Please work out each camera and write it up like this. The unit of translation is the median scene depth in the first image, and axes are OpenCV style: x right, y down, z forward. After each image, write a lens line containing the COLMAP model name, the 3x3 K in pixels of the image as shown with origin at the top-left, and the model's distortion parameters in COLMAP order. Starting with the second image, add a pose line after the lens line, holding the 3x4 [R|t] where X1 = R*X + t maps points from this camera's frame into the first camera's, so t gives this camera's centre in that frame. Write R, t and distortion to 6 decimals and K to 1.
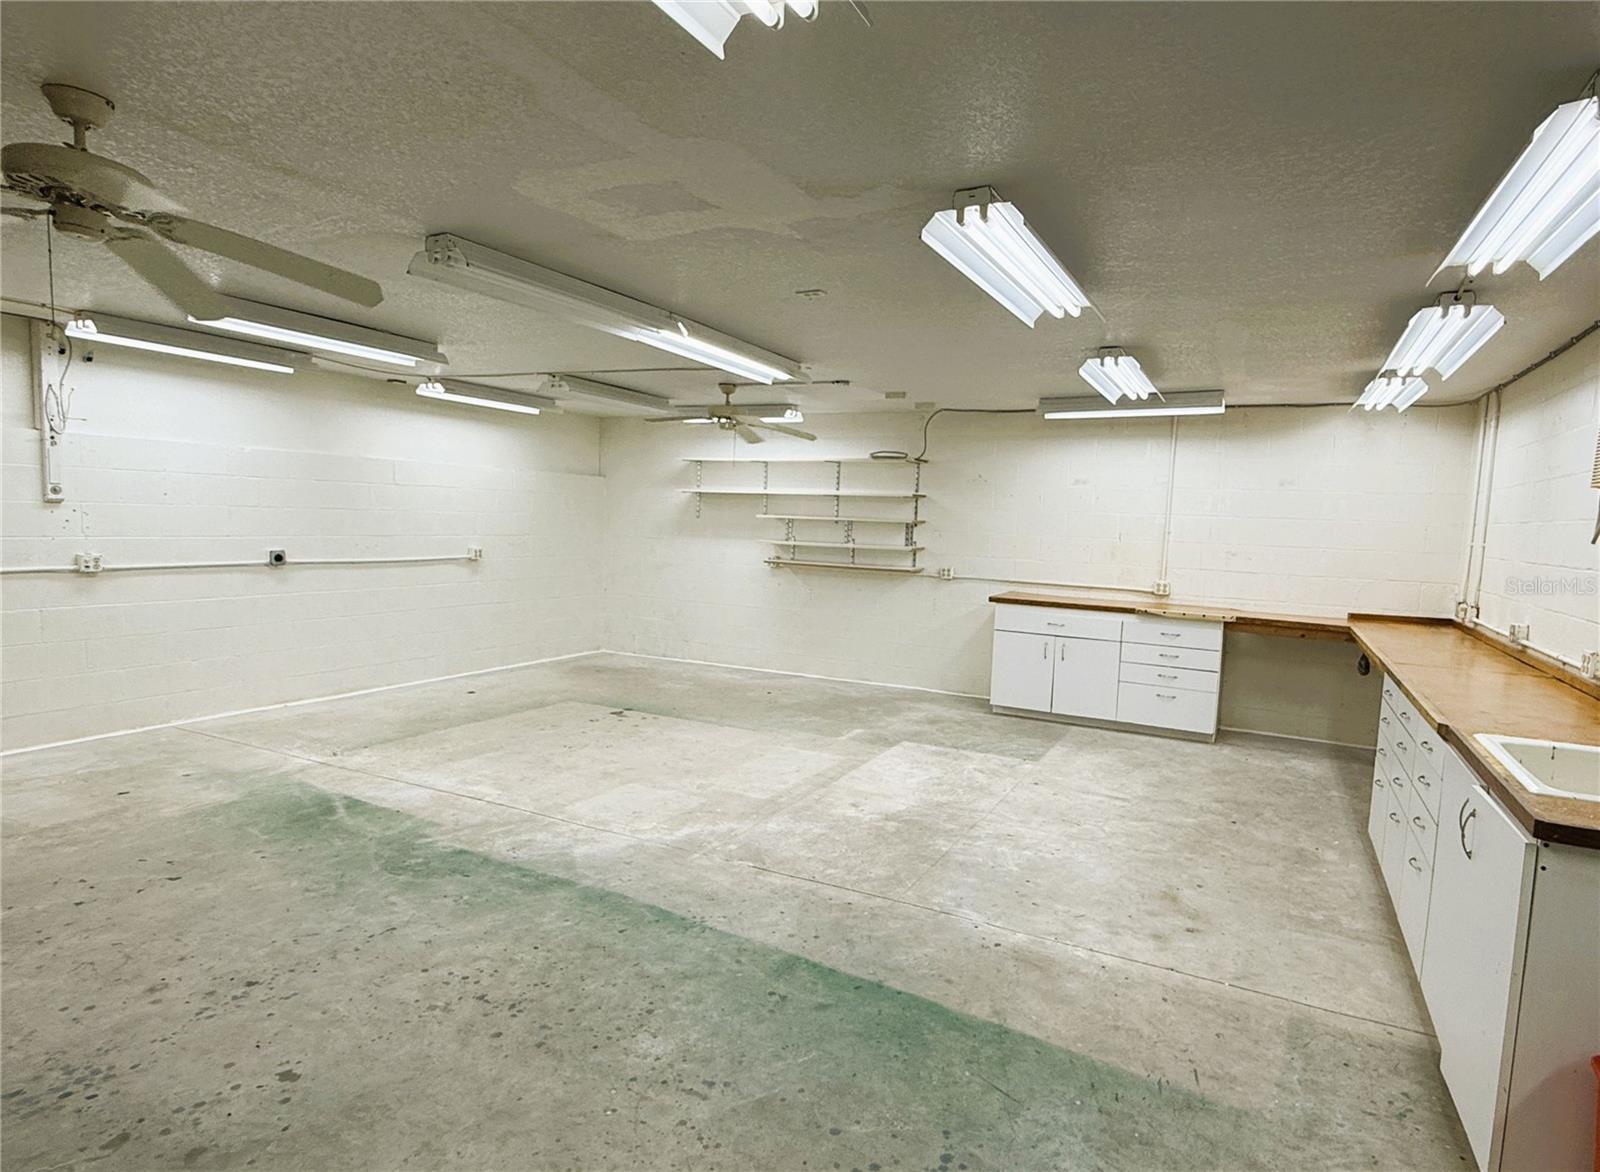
lens RADIAL K [[864.9, 0, 799.1], [0, 864.9, 592.0], [0, 0, 1]] dist [-0.007393, 0.000226]
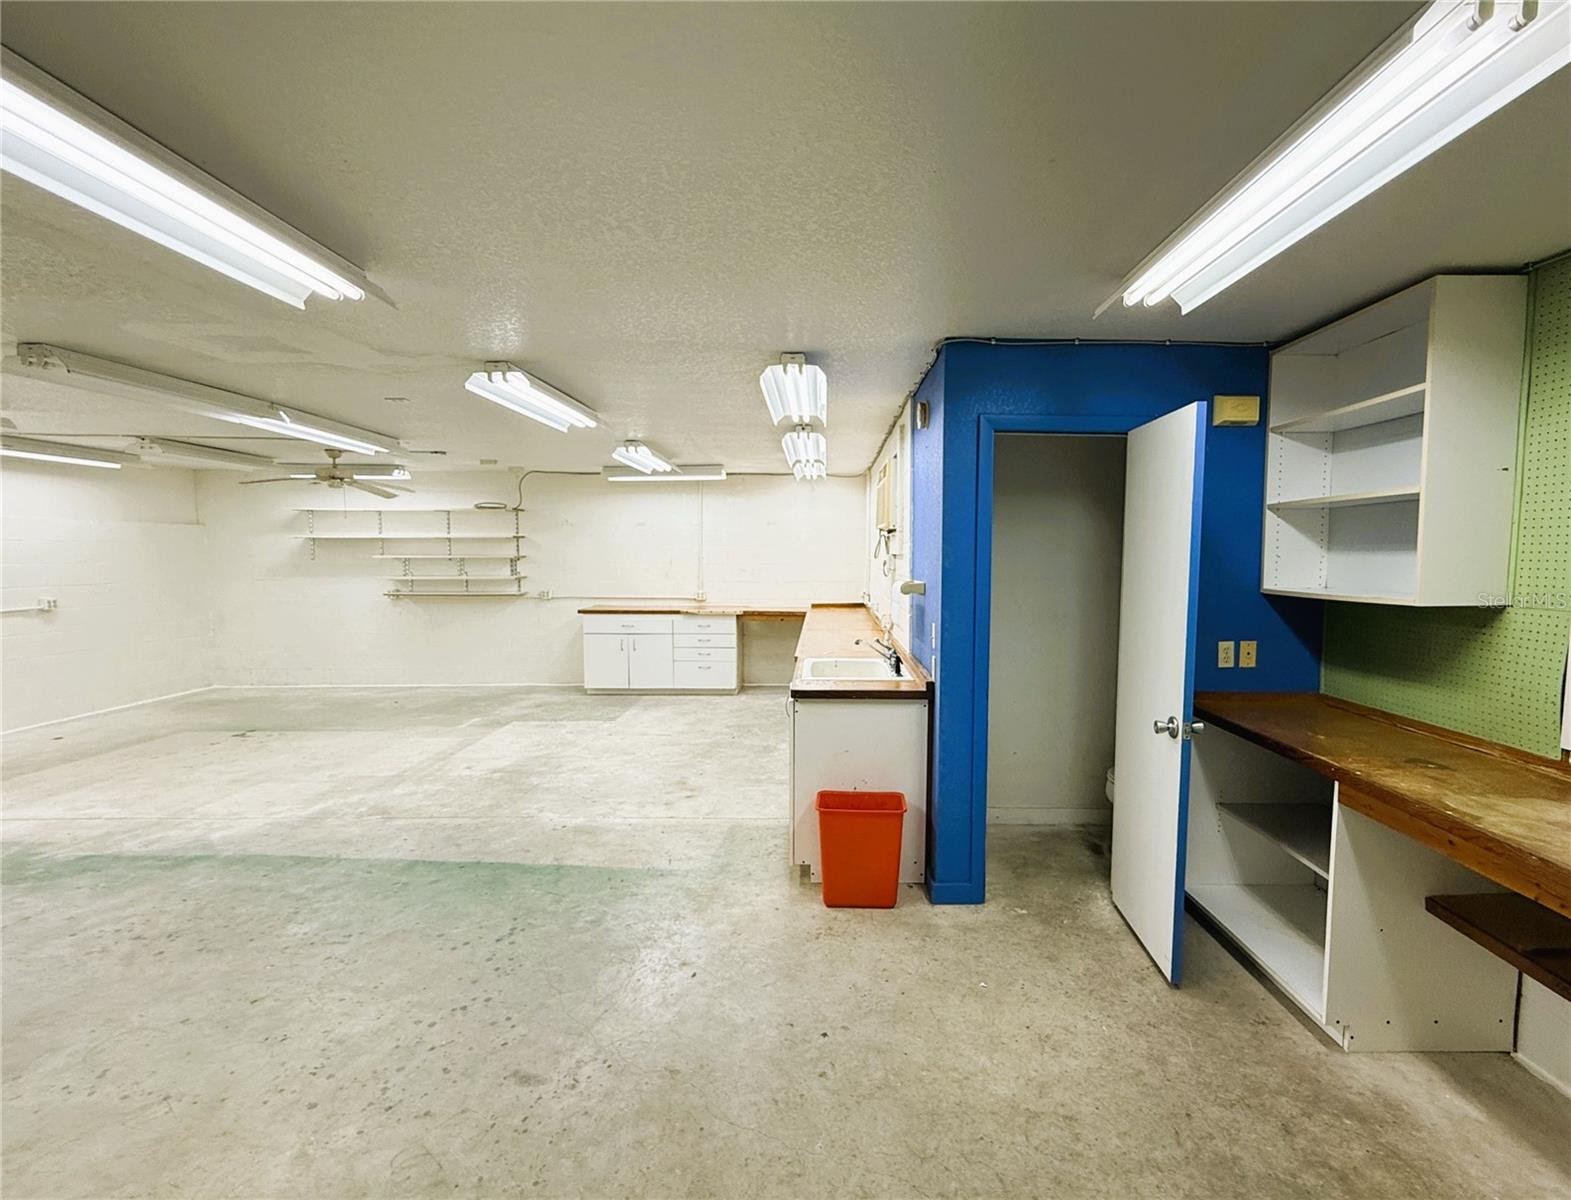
lens RADIAL K [[664.3, 0, 791.1], [0, 664.3, 602.5], [0, 0, 1]] dist [0.002302, -0.001430]
pose [[0.874425, -0.068550, 0.480293, 0.022579], [0.070958, 0.997392, 0.013166, 0.008033], [-0.479943, 0.022568, 0.877009, -0.167477]]
